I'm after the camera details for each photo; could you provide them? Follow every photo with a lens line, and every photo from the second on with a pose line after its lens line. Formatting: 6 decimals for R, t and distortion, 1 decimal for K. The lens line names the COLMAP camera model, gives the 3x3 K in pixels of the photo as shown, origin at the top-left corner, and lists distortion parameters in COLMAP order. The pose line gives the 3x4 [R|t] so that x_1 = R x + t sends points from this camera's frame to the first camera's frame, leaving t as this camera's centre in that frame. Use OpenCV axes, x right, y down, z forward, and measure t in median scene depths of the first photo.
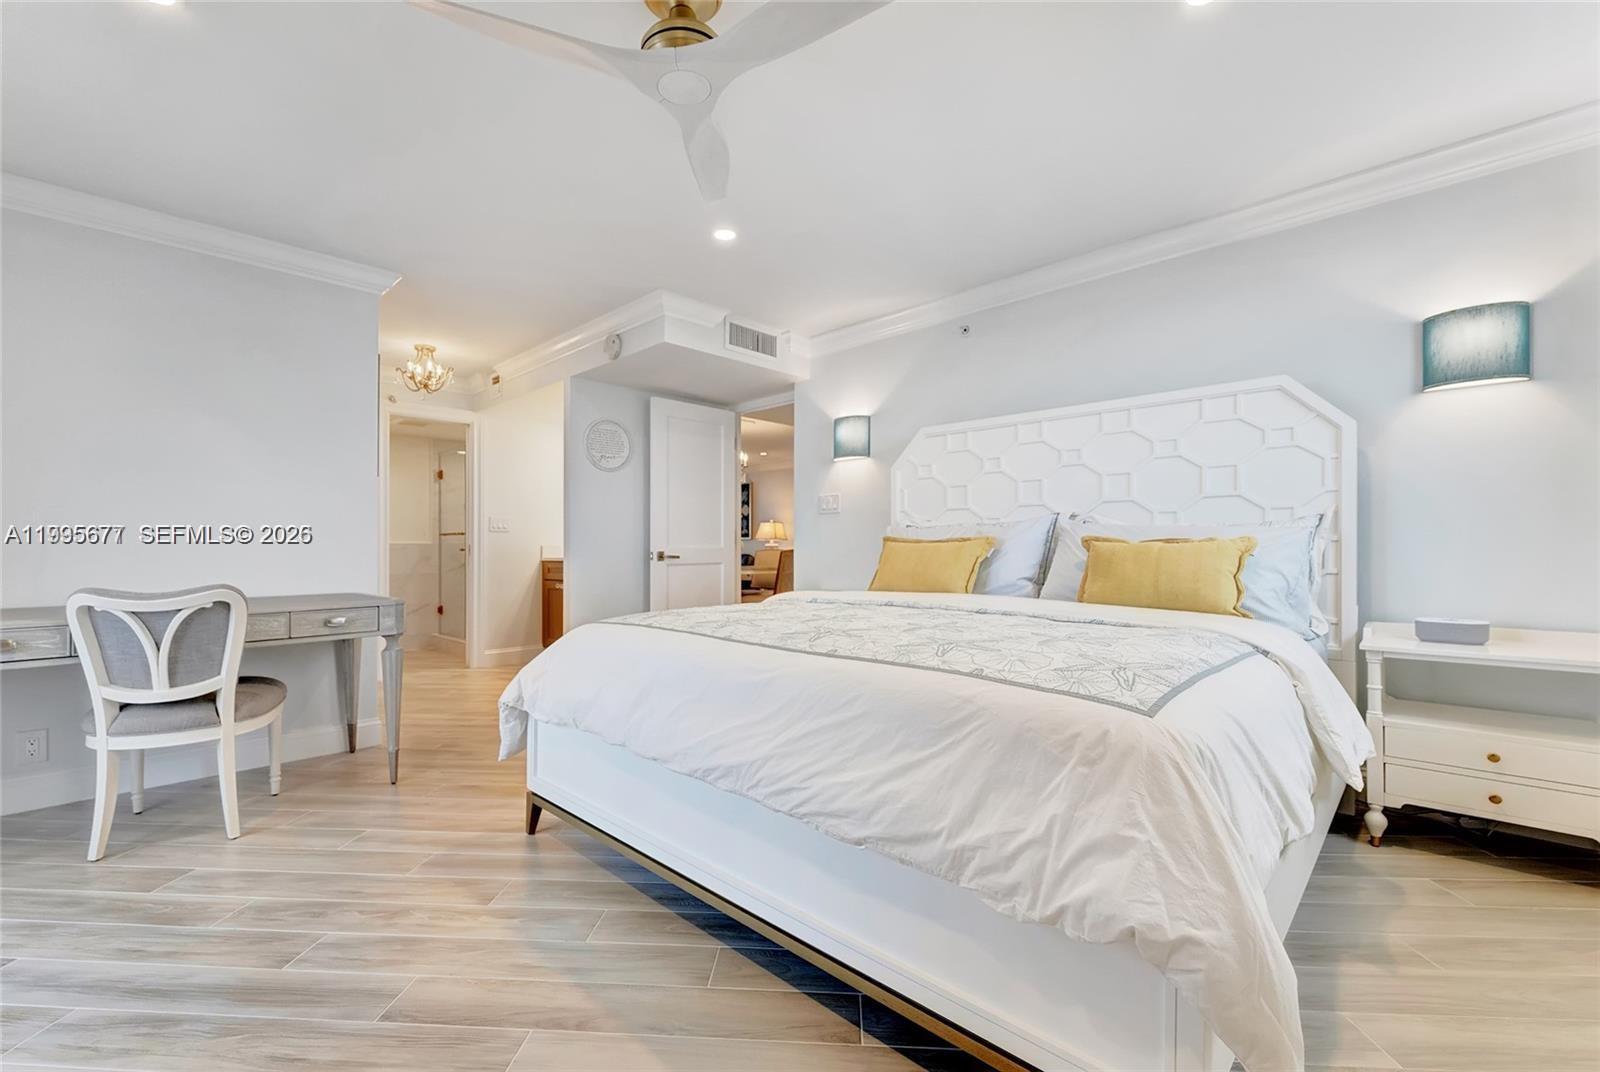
lens RADIAL K [[674.5, 0, 798.6], [0, 674.5, 545.3], [0, 0, 1]] dist [-0.003138, -0.000257]
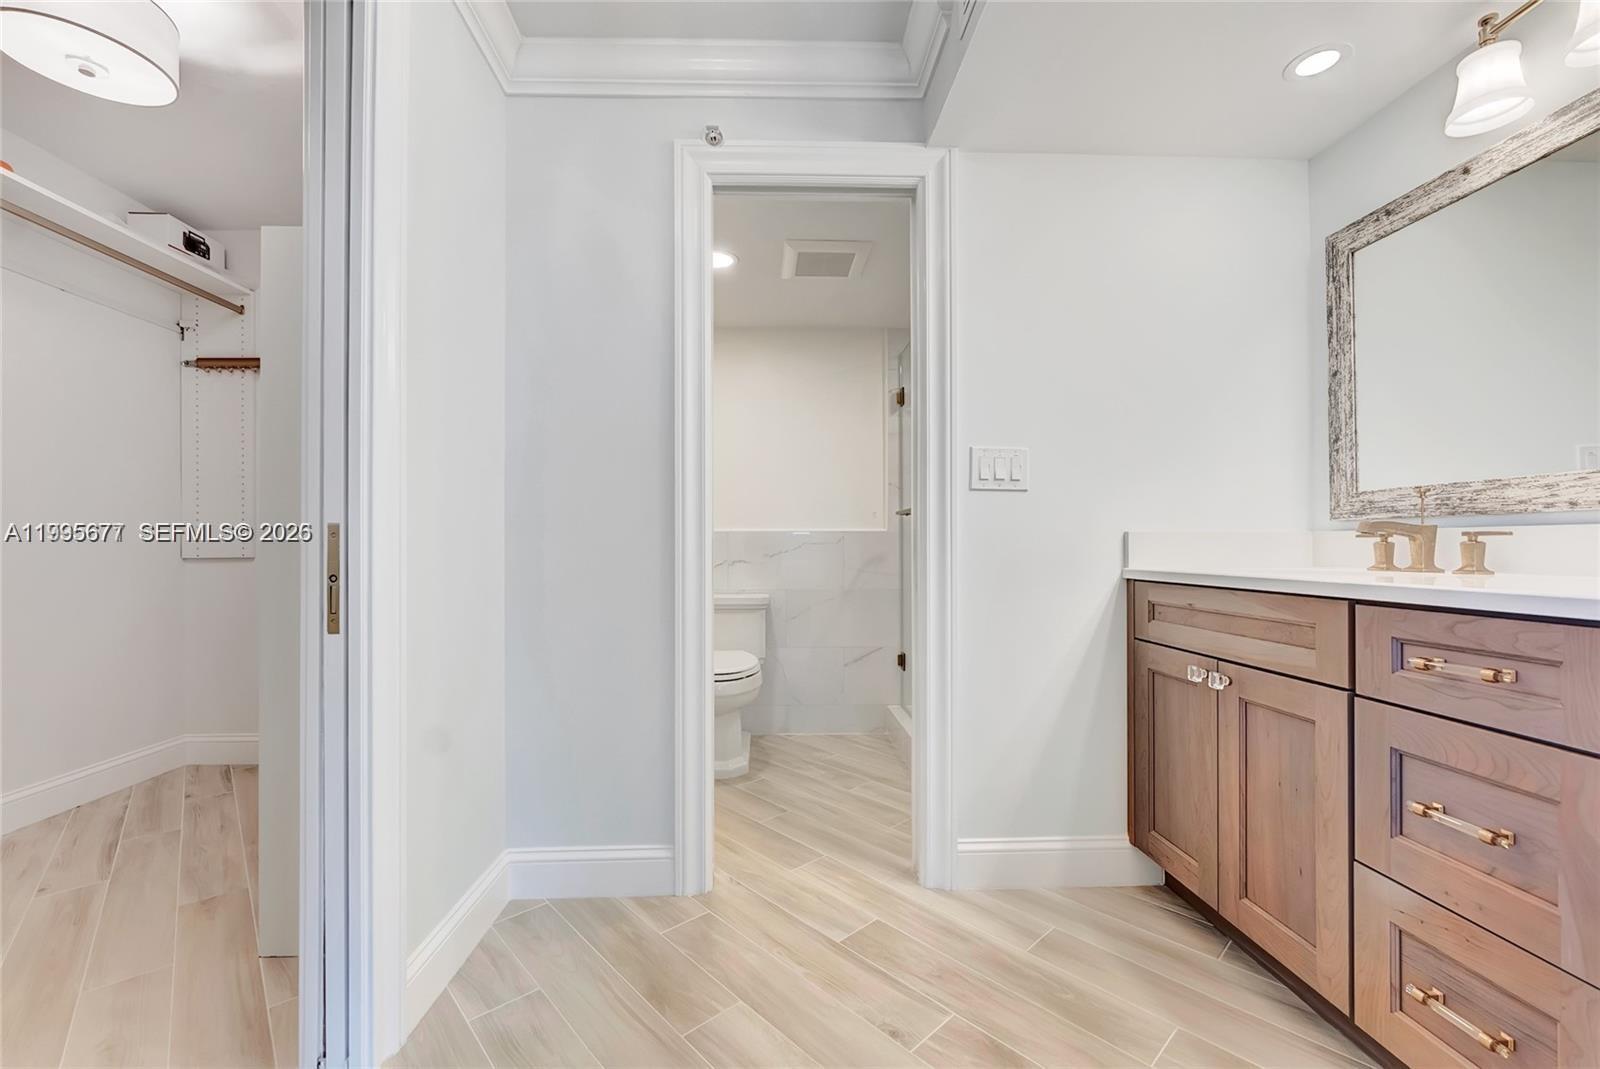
lens RADIAL K [[656.0, 0, 800.2], [0, 656.0, 544.8], [0, 0, 1]] dist [-0.003729, -0.000636]
pose [[0.725789, 0.001910, -0.687915, -0.434247], [0.004197, 0.999965, 0.007204, 0.006251], [0.687905, -0.008116, 0.725756, 1.039547]]
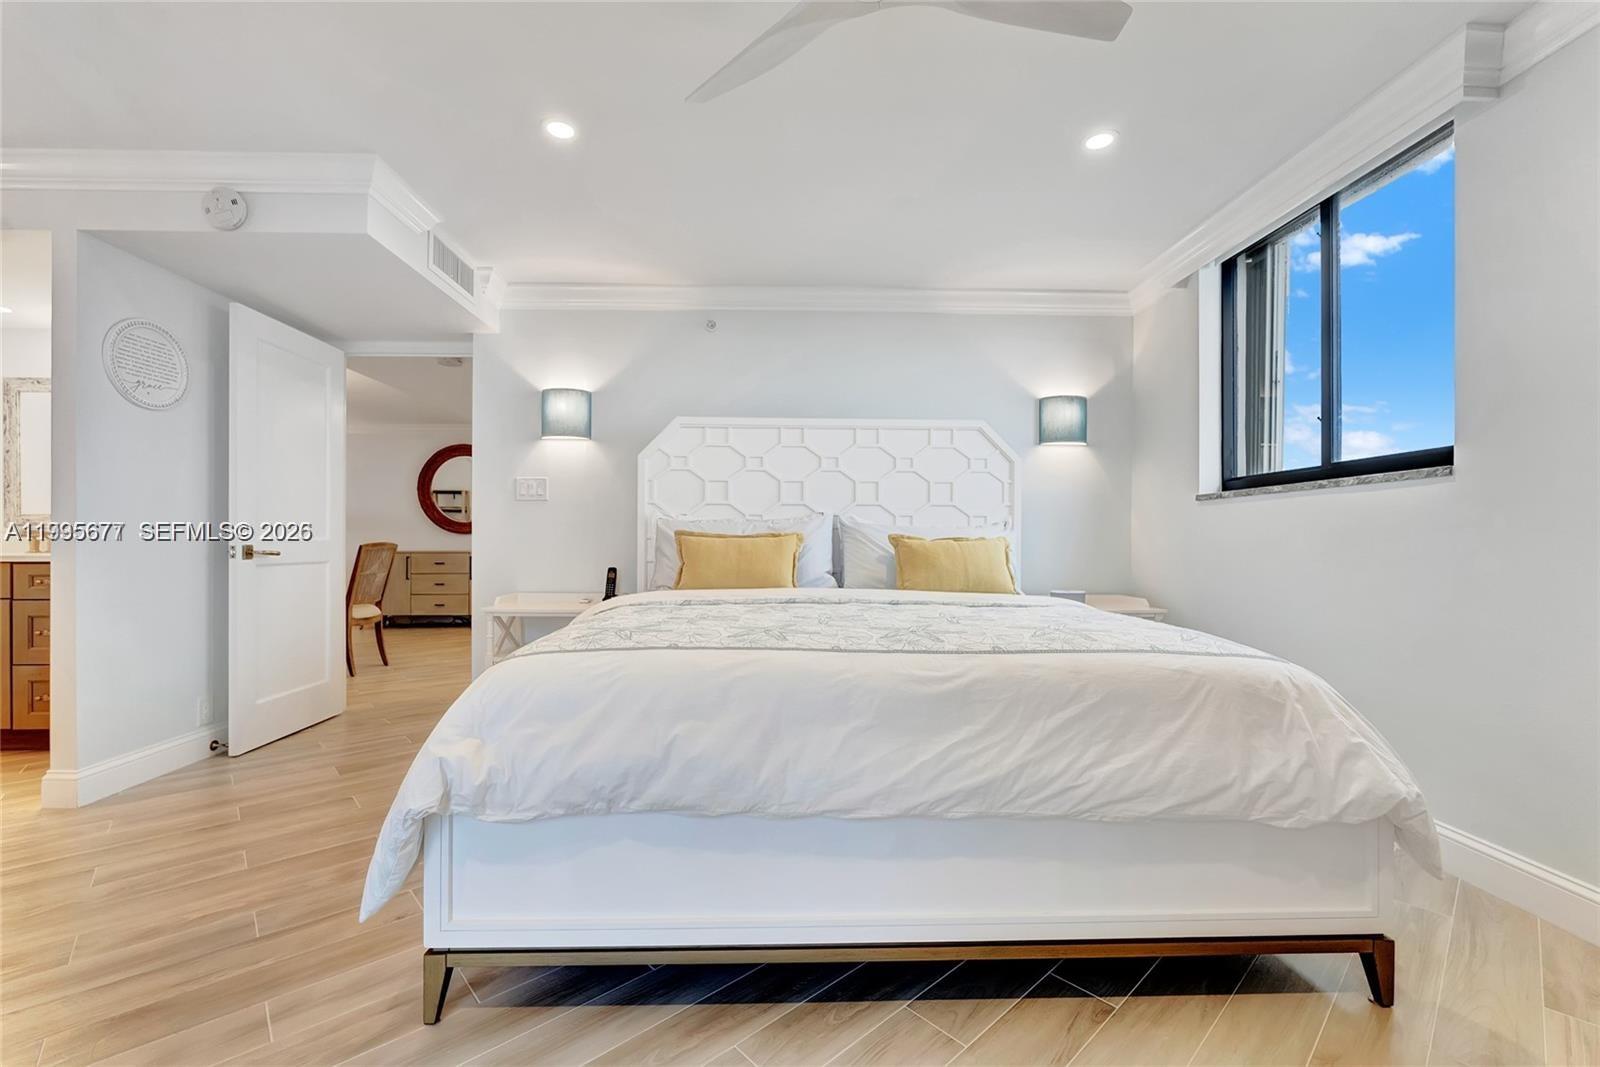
lens RADIAL K [[656.0, 0, 800.2], [0, 656.0, 543.8], [0, 0, 1]] dist [-0.003729, -0.000636]
pose [[0.697406, 0.005901, 0.716652, -0.358809], [-0.010518, 0.999943, 0.002002, 0.001822], [-0.716599, -0.008934, 0.697428, 0.227616]]
